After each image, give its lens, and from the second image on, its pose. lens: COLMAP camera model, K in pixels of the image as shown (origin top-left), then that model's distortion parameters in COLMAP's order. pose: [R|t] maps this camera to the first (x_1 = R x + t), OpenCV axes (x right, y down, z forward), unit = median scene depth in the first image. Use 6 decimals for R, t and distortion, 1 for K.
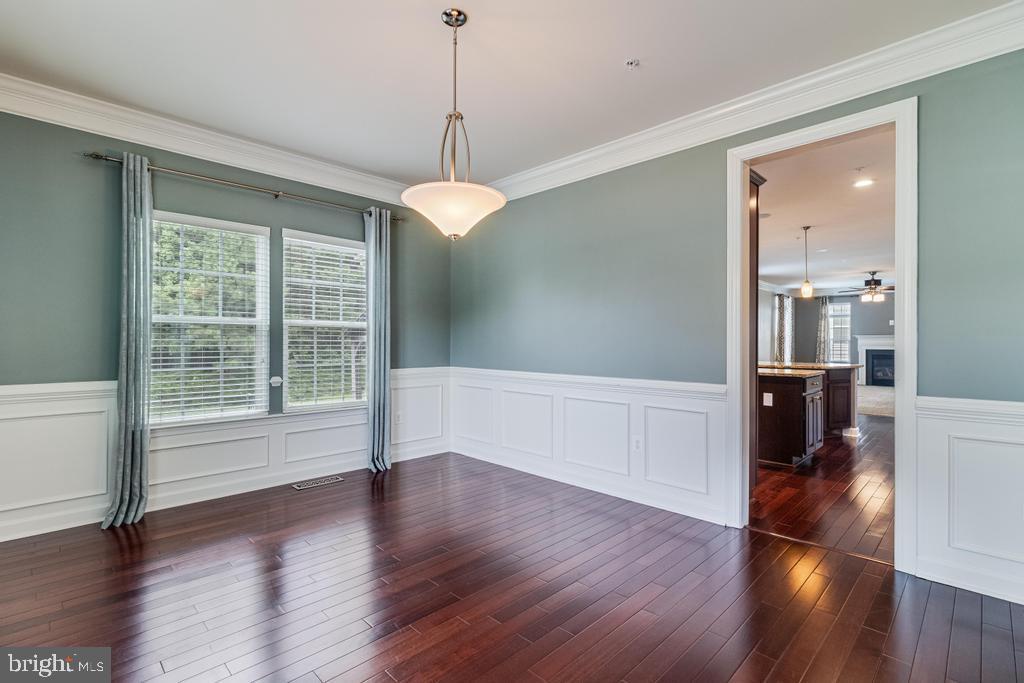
lens RADIAL K [[469.9, 0, 505.6], [0, 469.9, 342.2], [0, 0, 1]] dist [-0.002187, -0.000134]
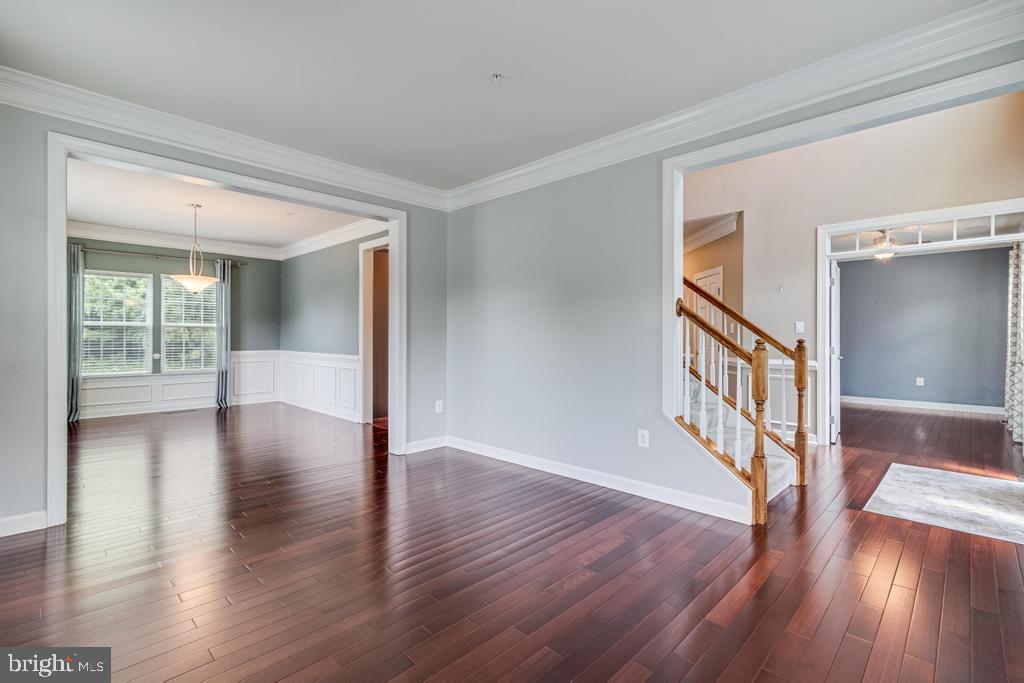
lens RADIAL K [[469.9, 0, 513.9], [0, 469.9, 334.1], [0, 0, 1]] dist [-0.002187, -0.000134]
pose [[0.999868, 0.000093, 0.016250, 0.881112], [-0.000037, 0.999994, -0.003435, 0.001661], [-0.016250, 0.003434, 0.999862, -0.867868]]
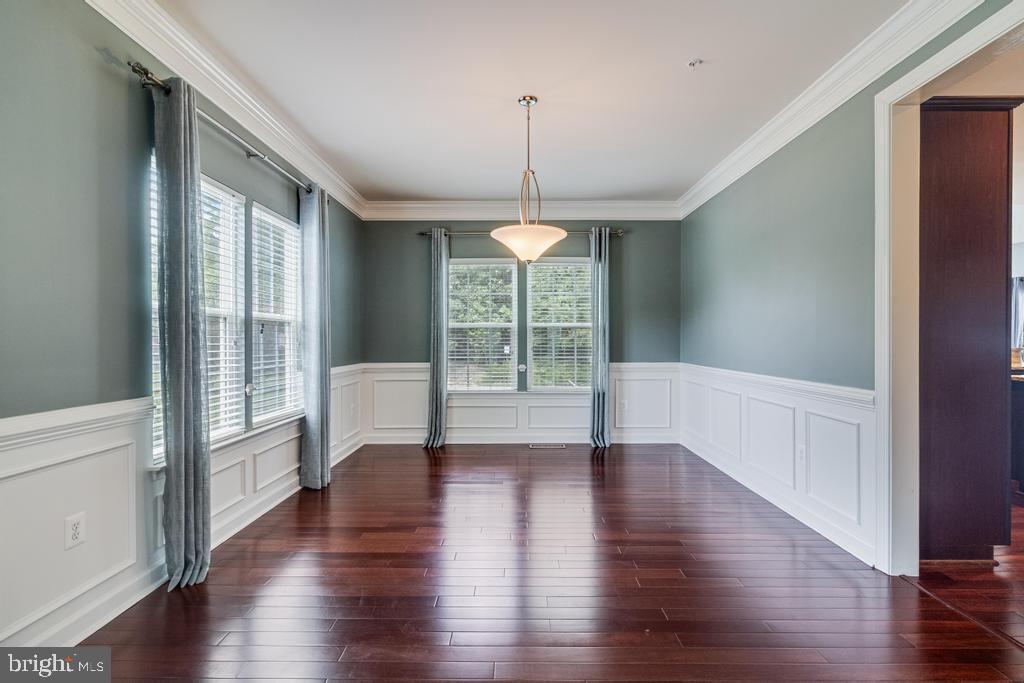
lens RADIAL K [[469.9, 0, 516.0], [0, 469.9, 340.7], [0, 0, 1]] dist [-0.002187, -0.000134]
pose [[0.708625, -0.002779, -0.705580, 0.468543], [0.005014, 0.999987, 0.001098, 0.001282], [0.705568, -0.004316, 0.708629, 0.004441]]
